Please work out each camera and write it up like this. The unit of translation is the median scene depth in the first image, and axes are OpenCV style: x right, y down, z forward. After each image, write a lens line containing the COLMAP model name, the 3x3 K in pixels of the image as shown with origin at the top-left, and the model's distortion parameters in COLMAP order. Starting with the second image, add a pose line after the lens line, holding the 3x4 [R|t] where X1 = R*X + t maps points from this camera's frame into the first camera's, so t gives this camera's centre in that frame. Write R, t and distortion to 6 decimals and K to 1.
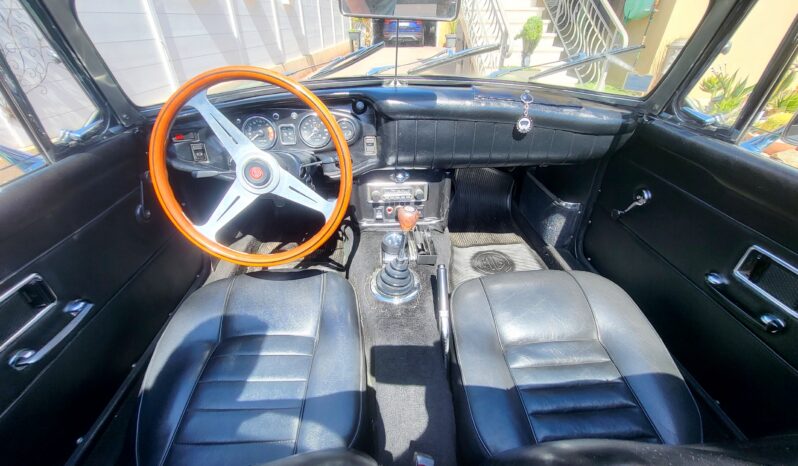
lens RADIAL K [[326.3, 0, 396.3], [0, 326.3, 229.3], [0, 0, 1]] dist [0.001878, -0.000050]
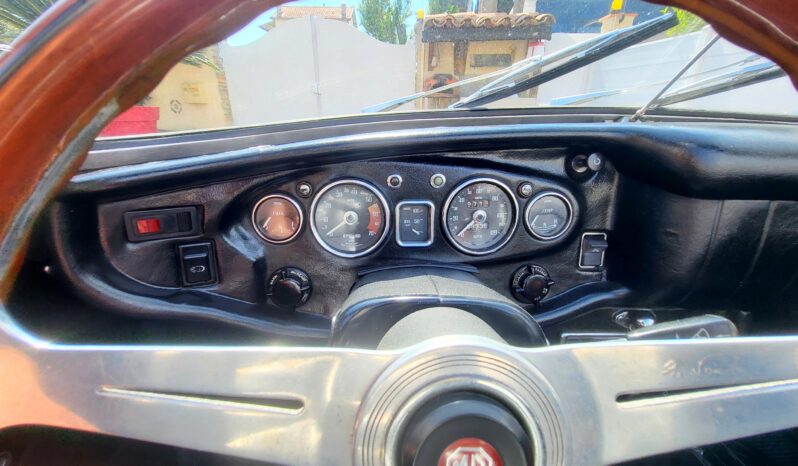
lens RADIAL K [[326.3, 0, 396.3], [0, 326.3, 229.3], [0, 0, 1]] dist [0.001878, -0.000050]
pose [[0.999609, 0.027080, -0.007011, -0.353814], [-0.027931, 0.979924, -0.197407, -0.200883], [0.001524, 0.197526, 0.980296, 0.593854]]
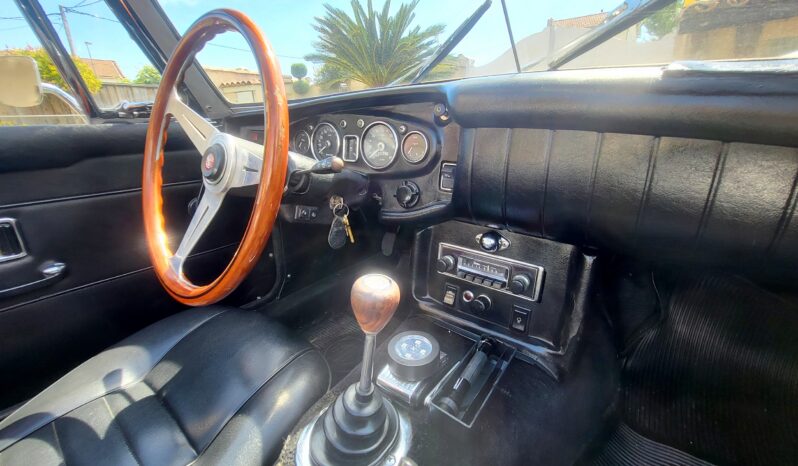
lens RADIAL K [[330.8, 0, 410.6], [0, 330.8, 232.6], [0, 0, 1]] dist [0.000302, -0.000074]
pose [[0.771115, 0.209071, -0.601391, 0.262847], [-0.340708, 0.933431, -0.112359, -0.074713], [0.537867, 0.291540, 0.791014, 0.536452]]
